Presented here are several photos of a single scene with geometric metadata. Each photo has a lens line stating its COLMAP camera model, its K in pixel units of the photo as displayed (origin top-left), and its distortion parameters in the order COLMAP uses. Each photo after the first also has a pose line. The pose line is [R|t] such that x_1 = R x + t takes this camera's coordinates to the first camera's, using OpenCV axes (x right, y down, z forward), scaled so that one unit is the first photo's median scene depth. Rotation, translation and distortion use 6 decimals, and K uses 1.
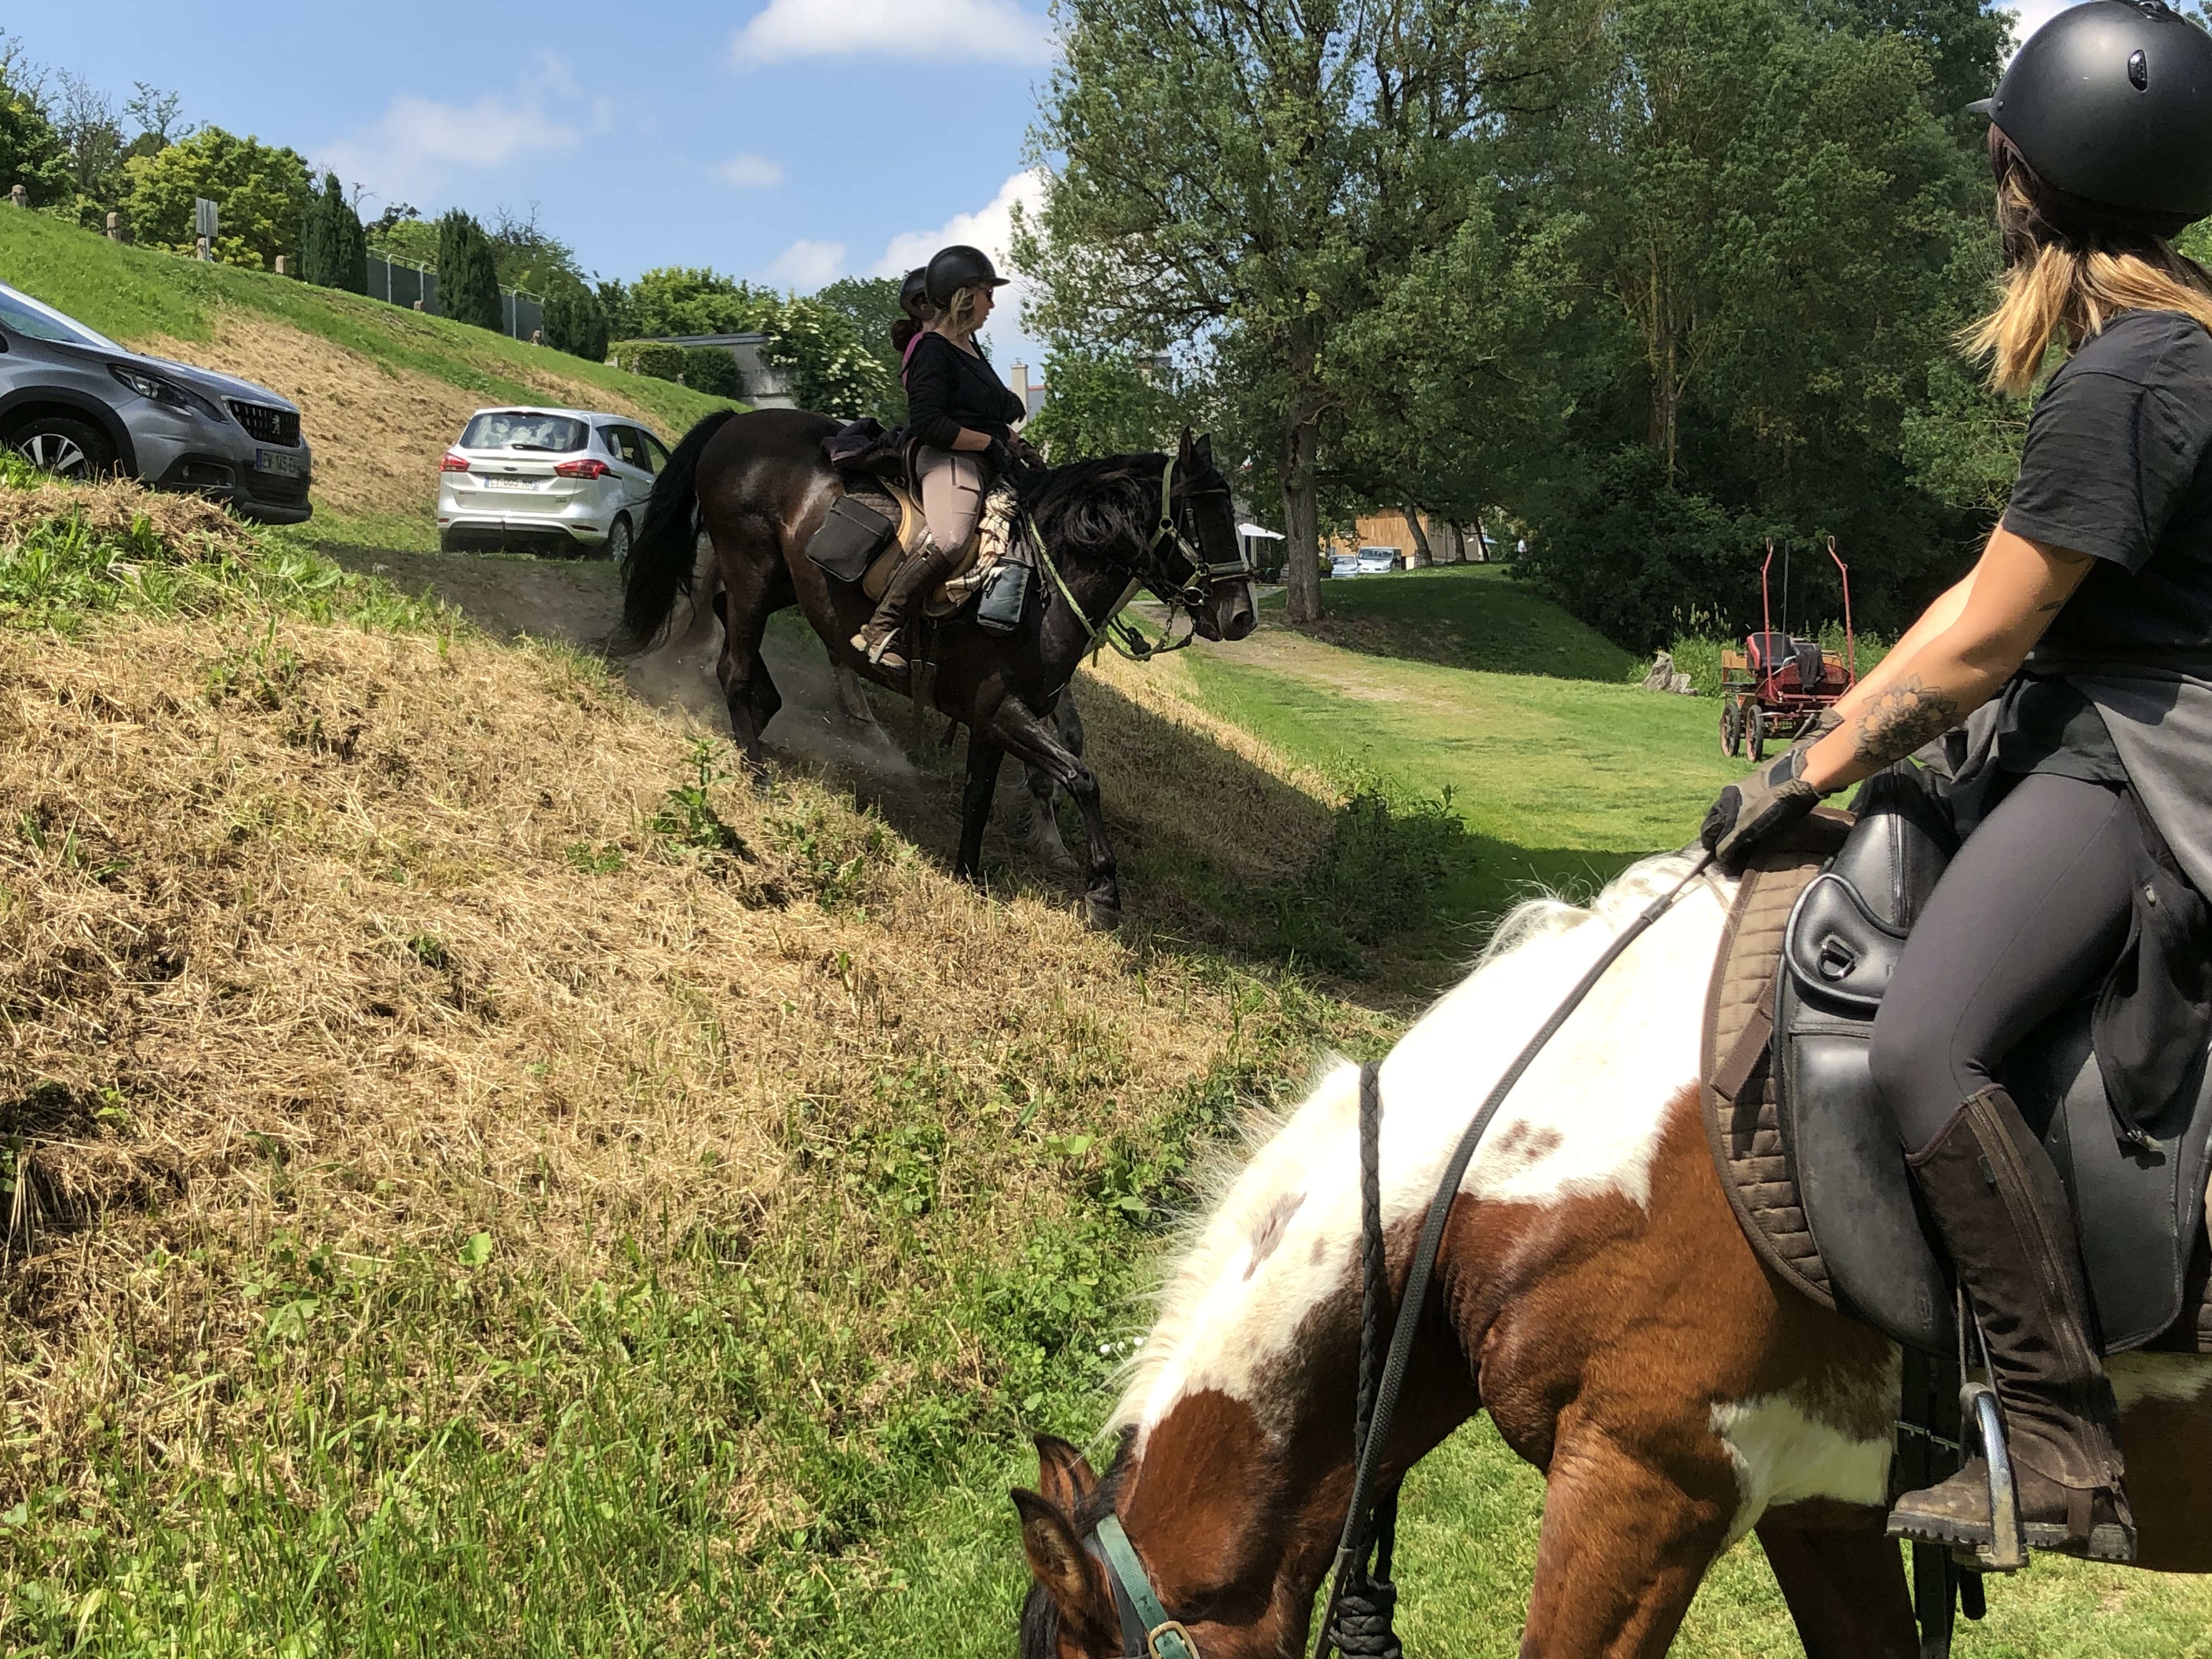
lens RADIAL K [[2835.1, 0, 1106.0], [0, 2835.1, 829.5], [0, 0, 1]] dist [0.192793, -0.592308]
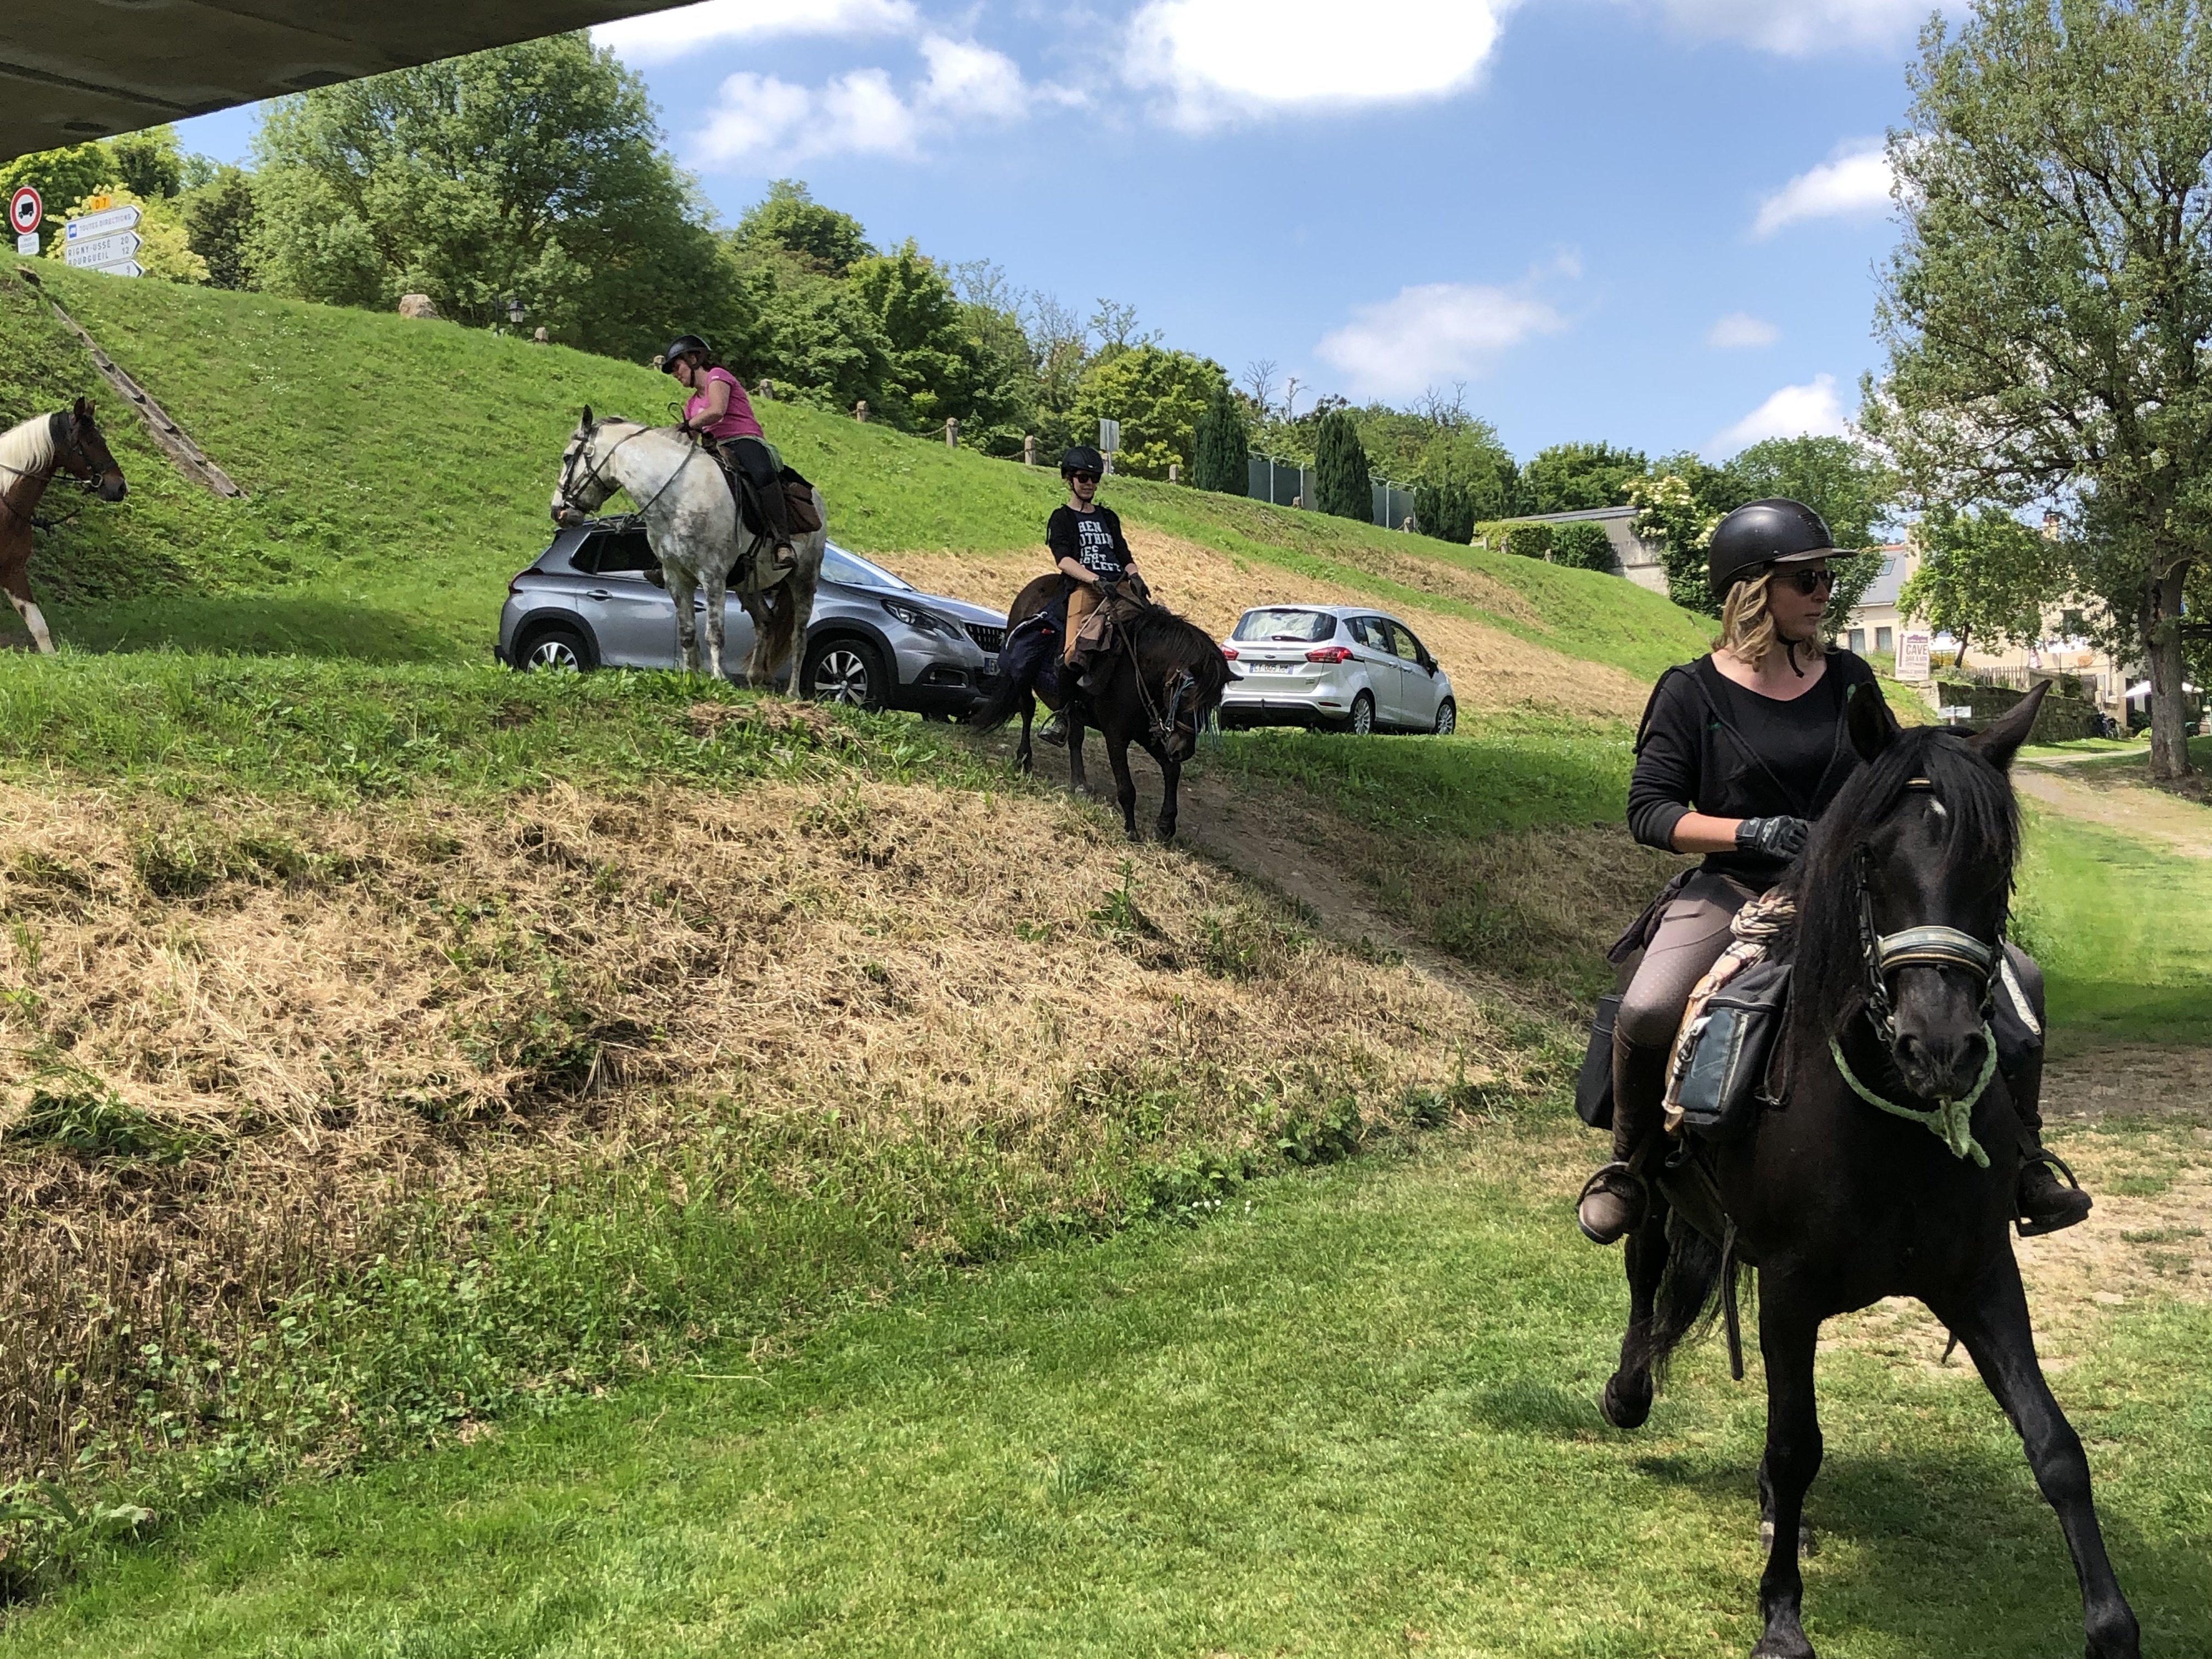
lens RADIAL K [[2835.1, 0, 1106.0], [0, 2835.1, 829.5], [0, 0, 1]] dist [0.192793, -0.592308]
pose [[0.947841, -0.001063, -0.318742, 0.101241], [-0.017118, 0.998382, -0.054233, 0.010781], [0.318284, 0.056861, 0.946289, -0.132432]]
